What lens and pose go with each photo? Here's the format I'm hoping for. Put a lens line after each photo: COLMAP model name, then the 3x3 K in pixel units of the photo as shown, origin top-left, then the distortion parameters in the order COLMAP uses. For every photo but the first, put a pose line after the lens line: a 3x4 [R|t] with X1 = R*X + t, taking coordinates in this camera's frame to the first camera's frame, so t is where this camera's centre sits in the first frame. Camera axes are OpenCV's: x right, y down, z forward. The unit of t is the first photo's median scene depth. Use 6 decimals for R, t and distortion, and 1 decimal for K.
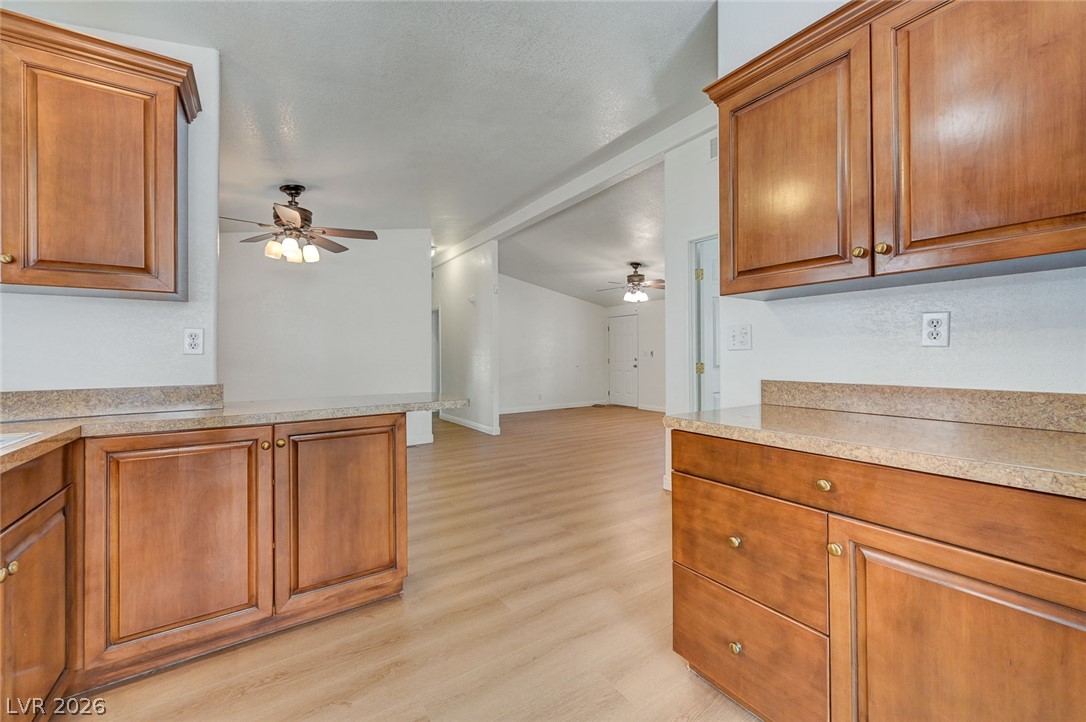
lens RADIAL K [[433.0, 0, 546.1], [0, 433.0, 355.3], [0, 0, 1]] dist [-0.000704, -0.000075]
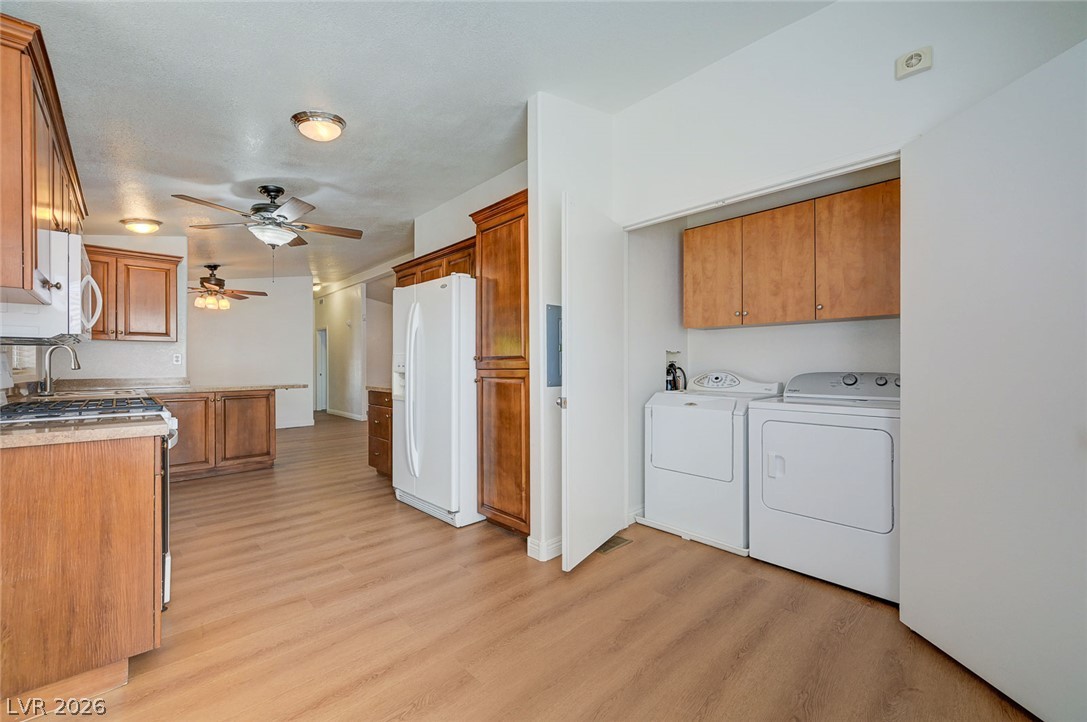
lens RADIAL K [[437.0, 0, 550.0], [0, 437.0, 364.0], [0, 0, 1]] dist [-0.000051, -0.000102]
pose [[0.985129, 0.001992, 0.171803, 0.841586], [-0.002170, 0.999997, 0.000846, -0.012003], [-0.171801, -0.001207, 0.985131, -1.812441]]
